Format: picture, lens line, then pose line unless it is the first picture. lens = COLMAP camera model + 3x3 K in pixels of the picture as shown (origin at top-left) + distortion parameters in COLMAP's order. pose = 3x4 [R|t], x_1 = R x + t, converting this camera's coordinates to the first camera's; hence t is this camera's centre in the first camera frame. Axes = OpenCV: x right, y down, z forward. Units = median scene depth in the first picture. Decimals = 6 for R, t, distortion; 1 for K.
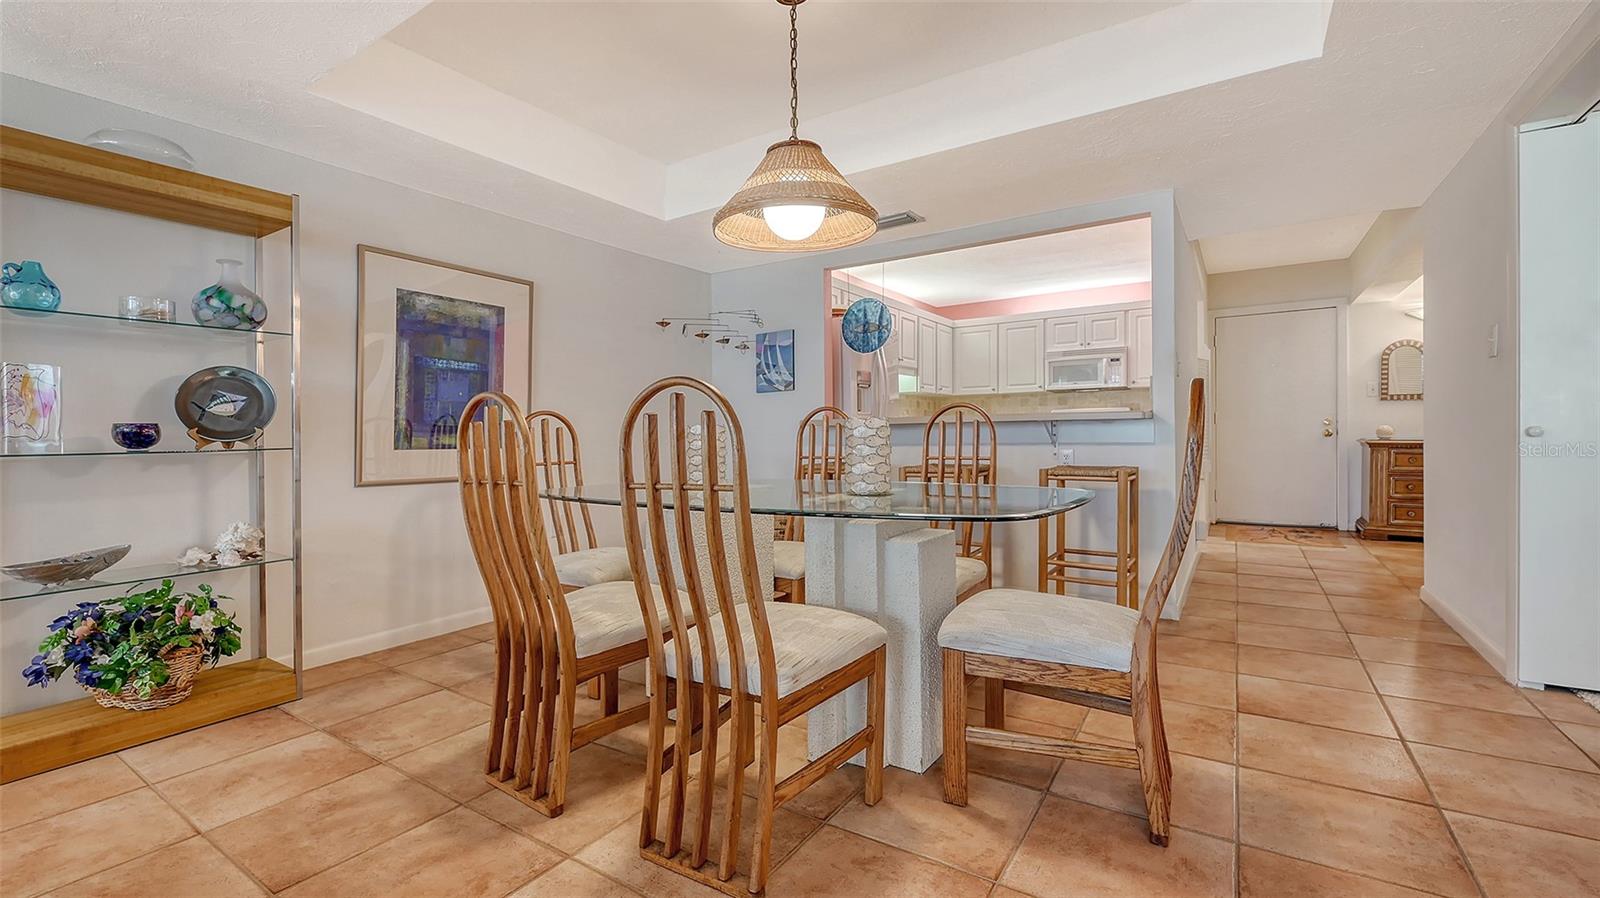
lens RADIAL K [[666.3, 0, 800.0], [0, 666.3, 449.0], [0, 0, 1]] dist [-0.008773, 0.000212]
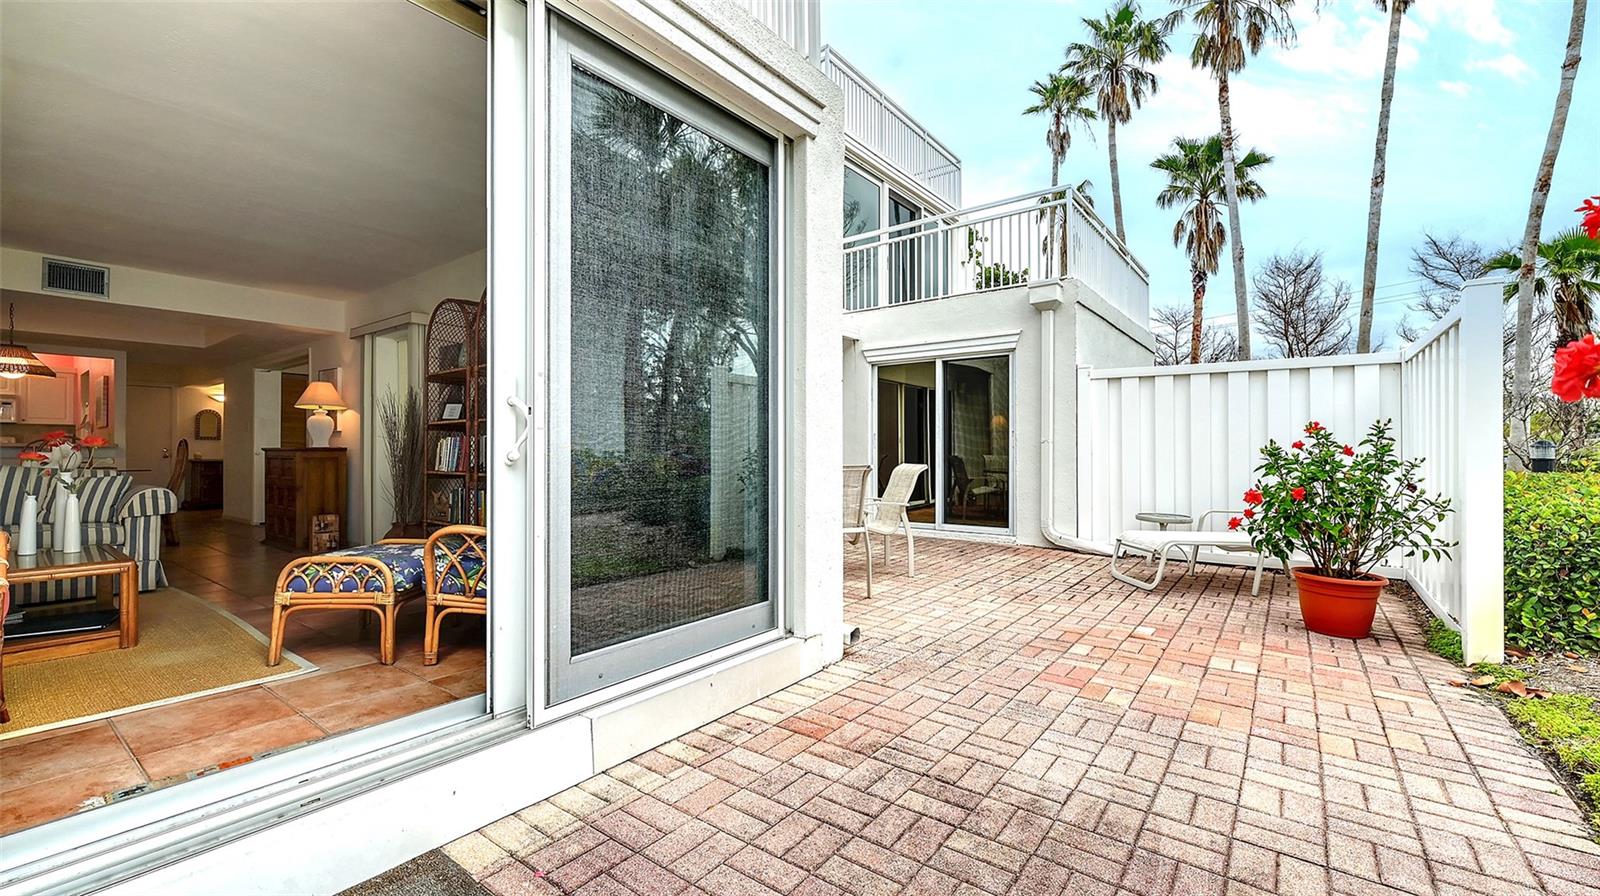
lens RADIAL K [[642.9, 0, 800.0], [0, 642.9, 448.0], [0, 0, 1]] dist [-0.001368, -0.000152]
pose [[0.080991, 0.016778, 0.996574, -1.217453], [0.023982, 0.999536, -0.018777, 0.047626], [-0.996426, 0.025421, 0.080551, -1.279953]]
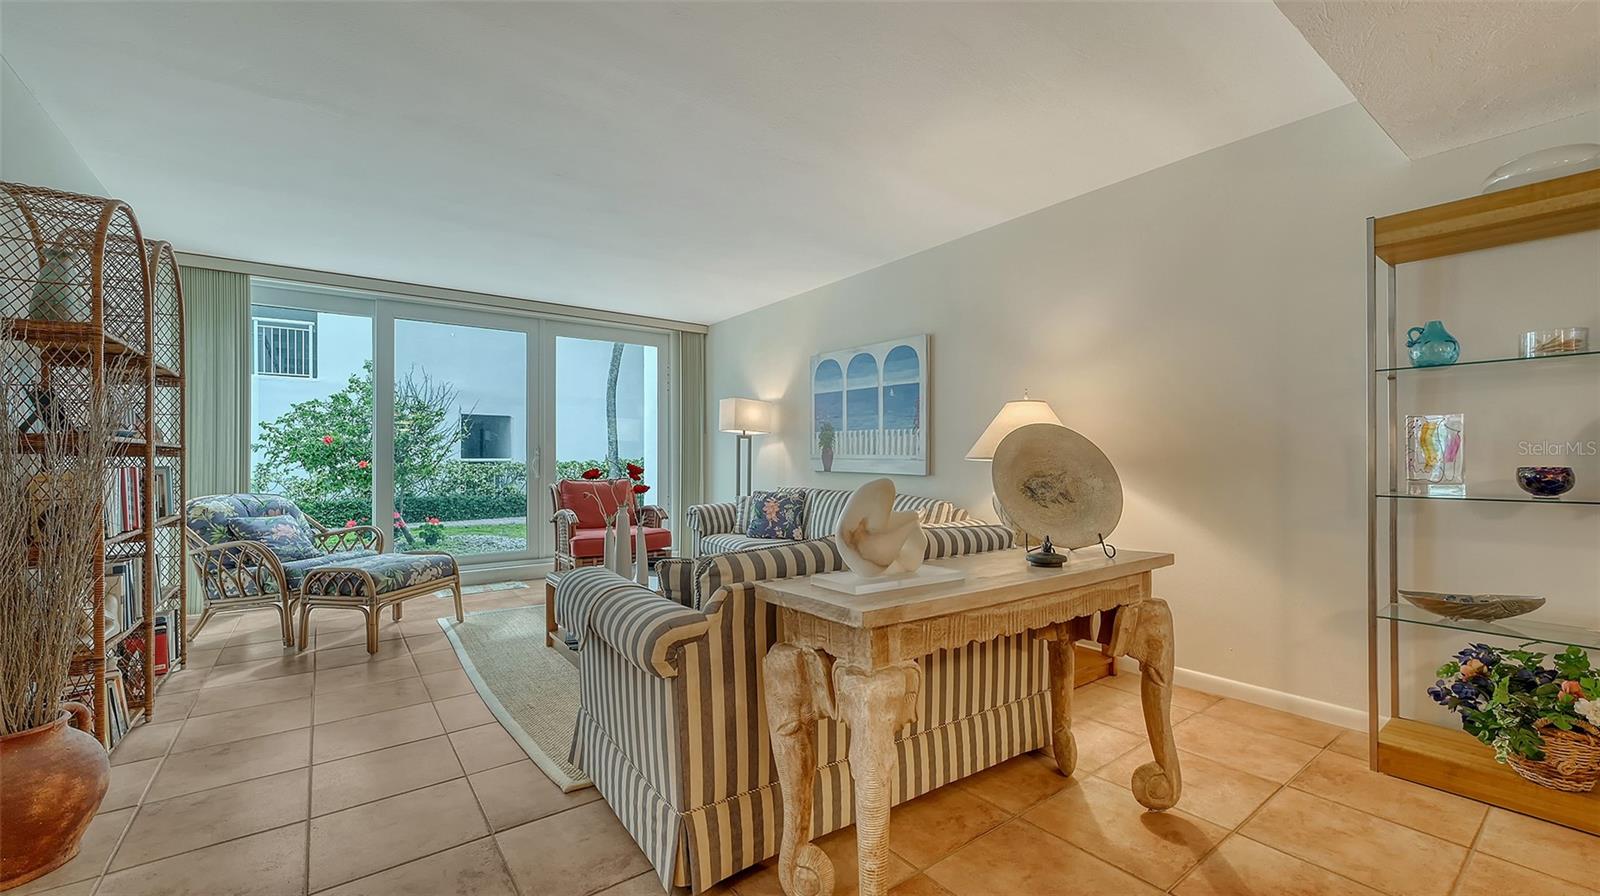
lens RADIAL K [[646.7, 0, 805.0], [0, 646.7, 466.2], [0, 0, 1]] dist [0.001980, 0.000161]
pose [[-0.337866, 0.025377, -0.940852, 0.101309], [-0.014783, 0.999370, 0.032264, -0.029746], [0.941078, 0.024810, -0.337278, 0.182224]]
